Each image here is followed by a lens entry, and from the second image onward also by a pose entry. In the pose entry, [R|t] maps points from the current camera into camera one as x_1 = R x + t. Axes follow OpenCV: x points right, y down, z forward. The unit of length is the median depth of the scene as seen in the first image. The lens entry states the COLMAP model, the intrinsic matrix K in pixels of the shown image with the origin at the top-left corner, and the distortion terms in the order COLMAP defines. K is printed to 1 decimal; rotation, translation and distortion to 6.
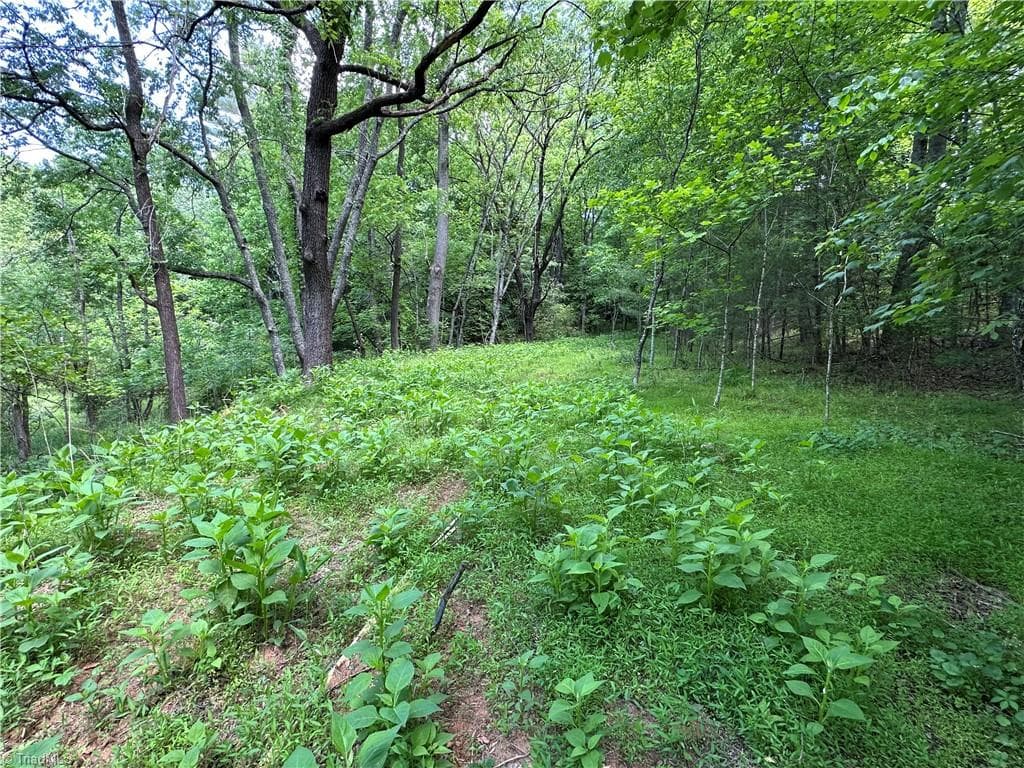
lens RADIAL K [[487.9, 0, 512.0], [0, 487.9, 384.0], [0, 0, 1]] dist [-0.000118, 0.000127]
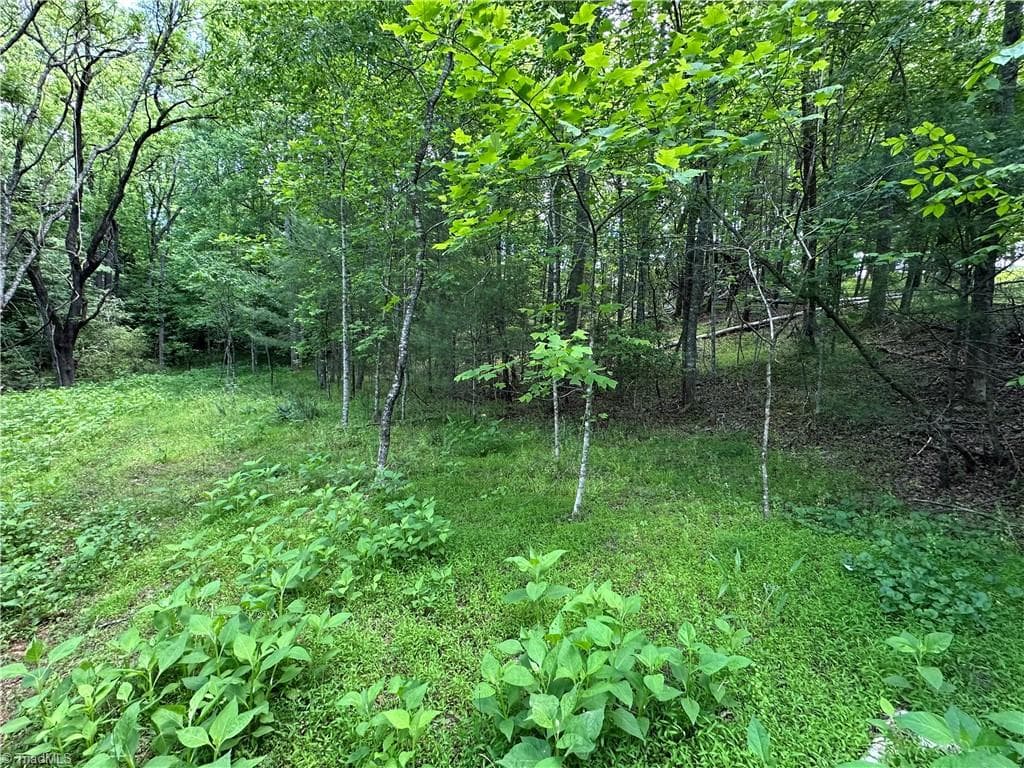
lens RADIAL K [[487.9, 0, 512.0], [0, 487.9, 384.0], [0, 0, 1]] dist [-0.000118, 0.000127]
pose [[0.706683, -0.043433, 0.706196, -0.003721], [0.085516, 0.996040, -0.024315, -0.016569], [-0.702343, 0.077574, 0.707599, 0.115429]]
